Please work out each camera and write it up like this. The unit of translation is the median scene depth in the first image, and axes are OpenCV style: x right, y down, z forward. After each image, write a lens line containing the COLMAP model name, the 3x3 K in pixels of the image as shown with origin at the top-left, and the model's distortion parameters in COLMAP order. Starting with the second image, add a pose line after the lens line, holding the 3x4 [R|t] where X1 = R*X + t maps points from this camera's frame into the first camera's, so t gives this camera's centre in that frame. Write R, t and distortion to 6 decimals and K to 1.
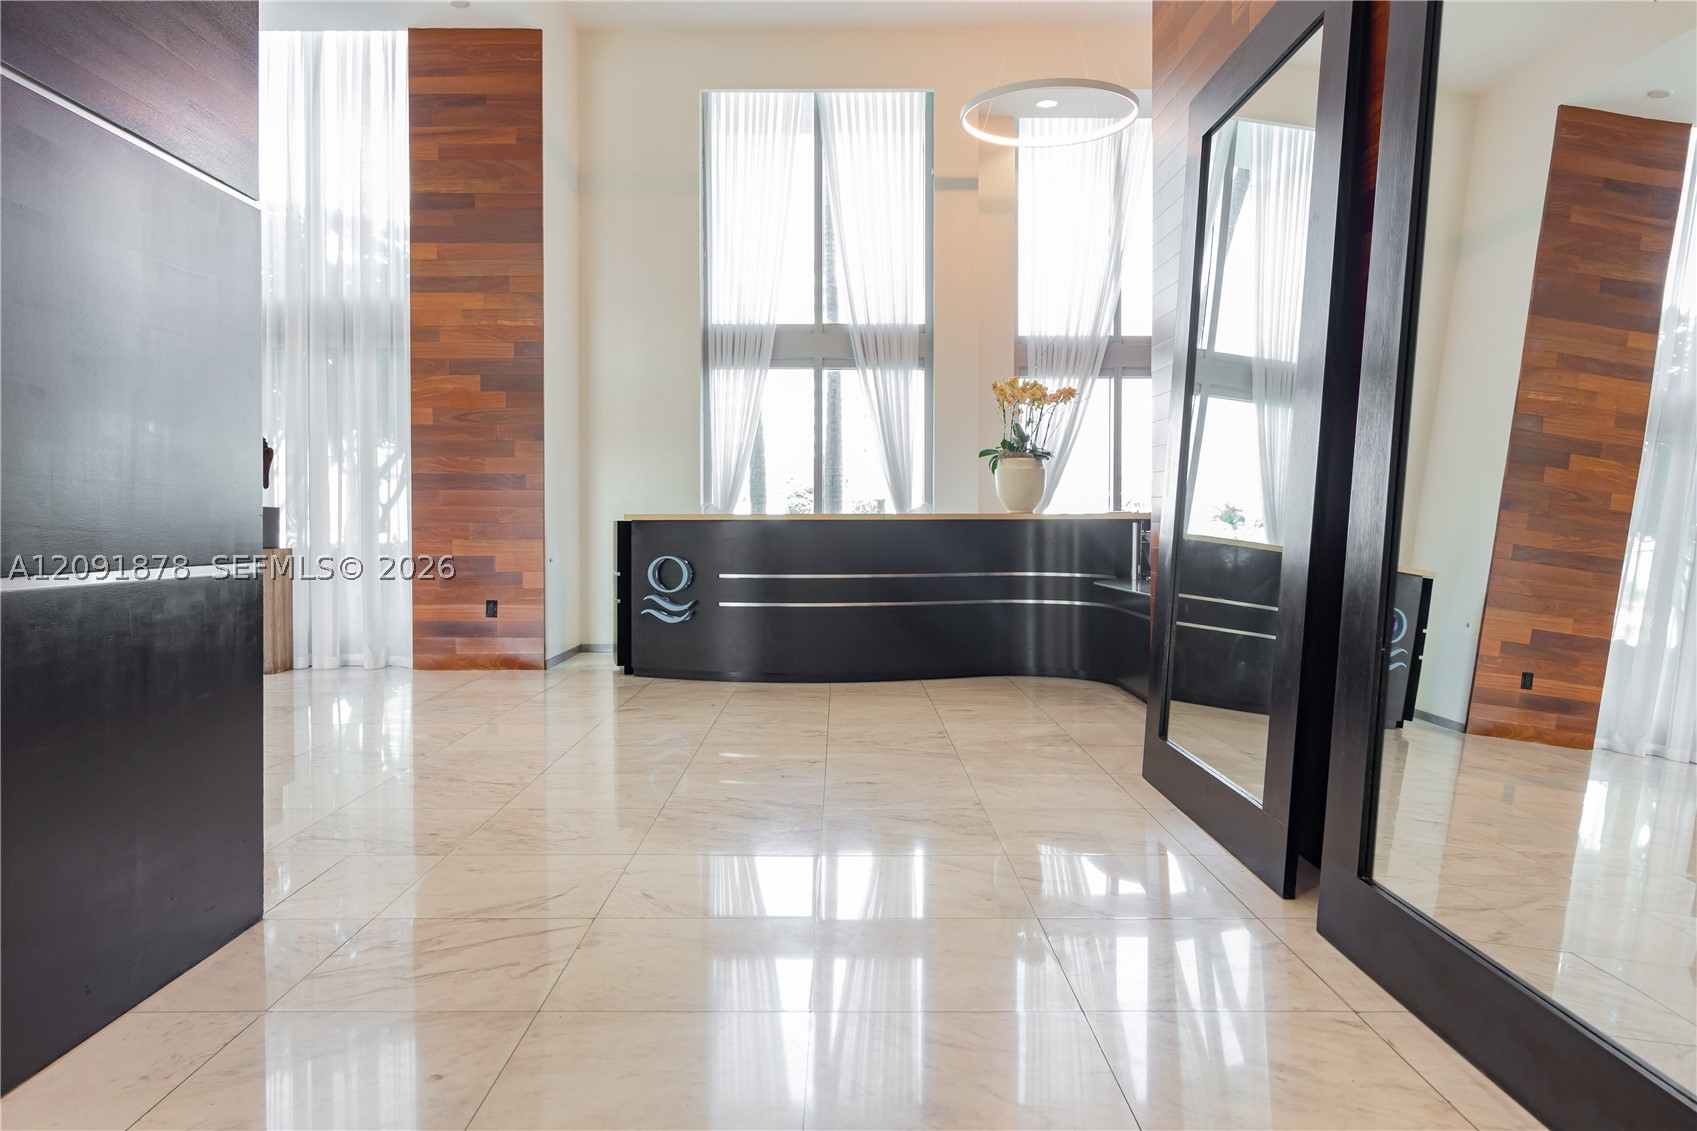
lens RADIAL K [[1179.6, 0, 849.0], [0, 1179.6, 555.8], [0, 0, 1]] dist [-0.012481, -0.005041]
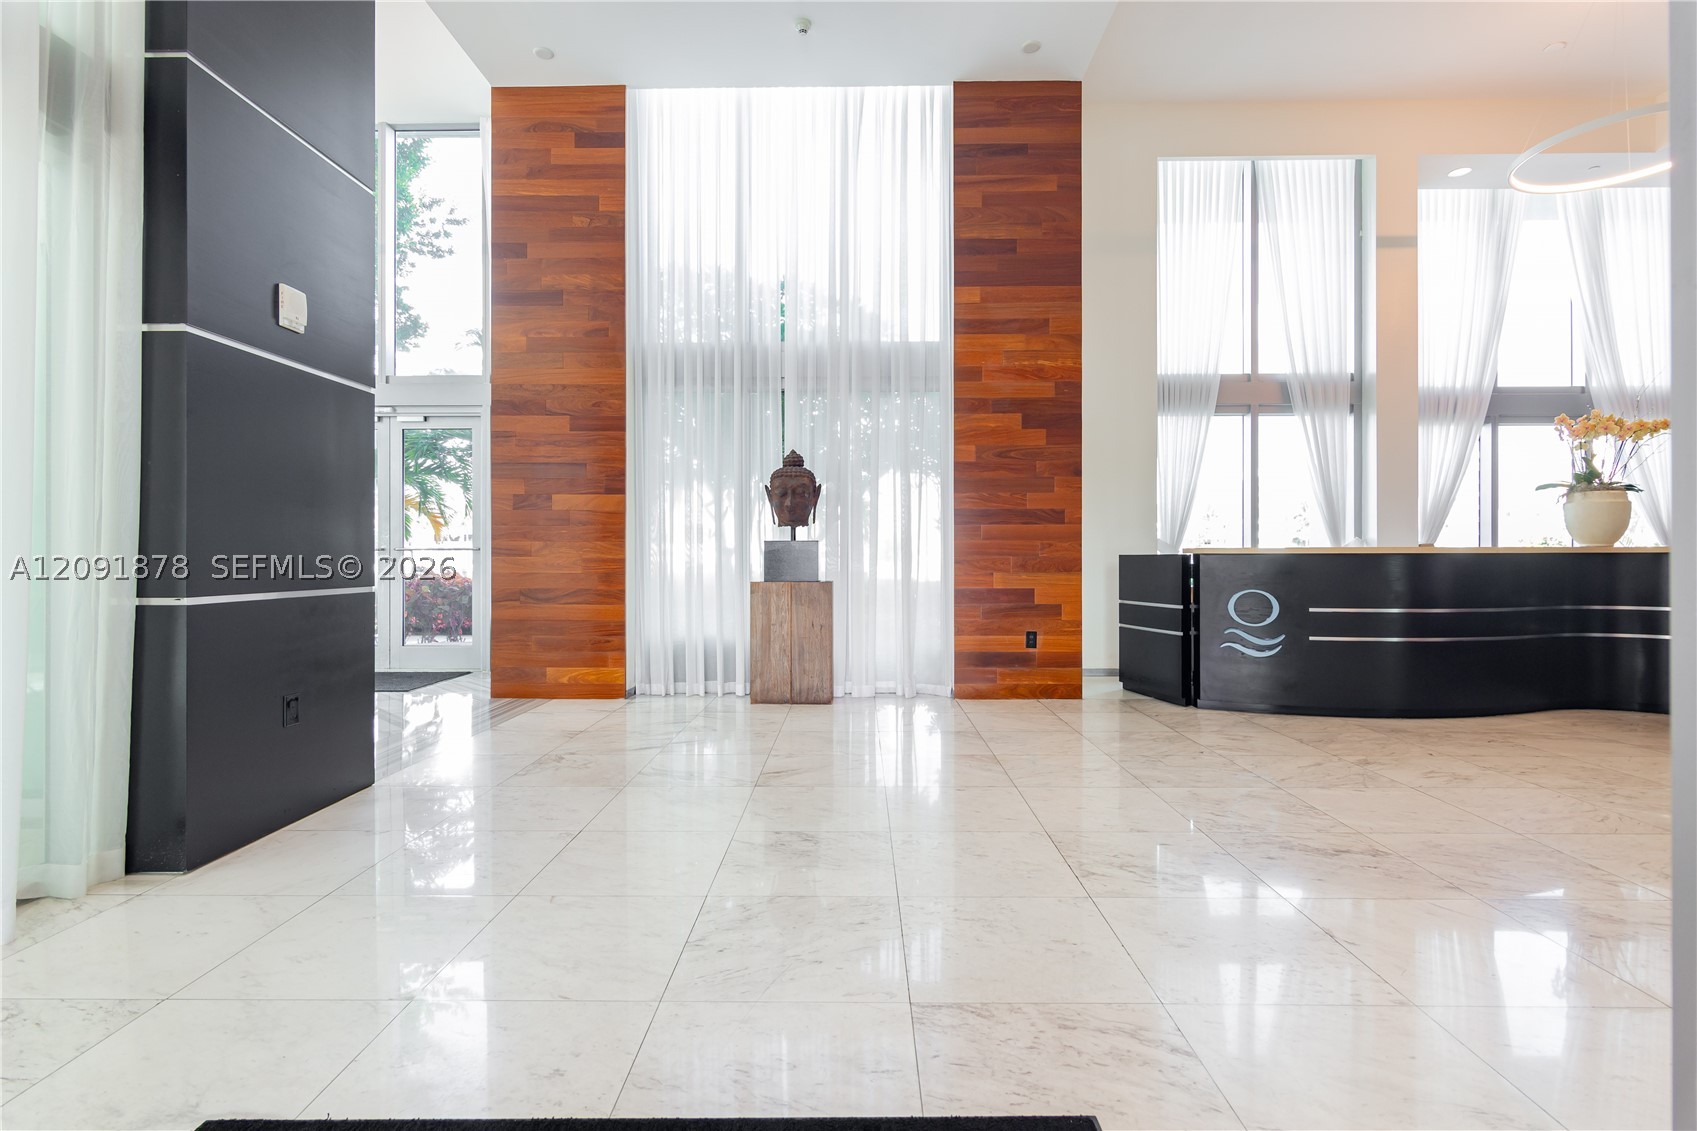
lens RADIAL K [[834.3, 0, 843.0], [0, 834.3, 560.4], [0, 0, 1]] dist [0.001960, 0.000026]
pose [[0.999762, -0.000302, -0.021825, -0.453786], [-0.000260, 0.999668, -0.025759, -0.005531], [0.021826, 0.025758, 0.999430, 0.267114]]
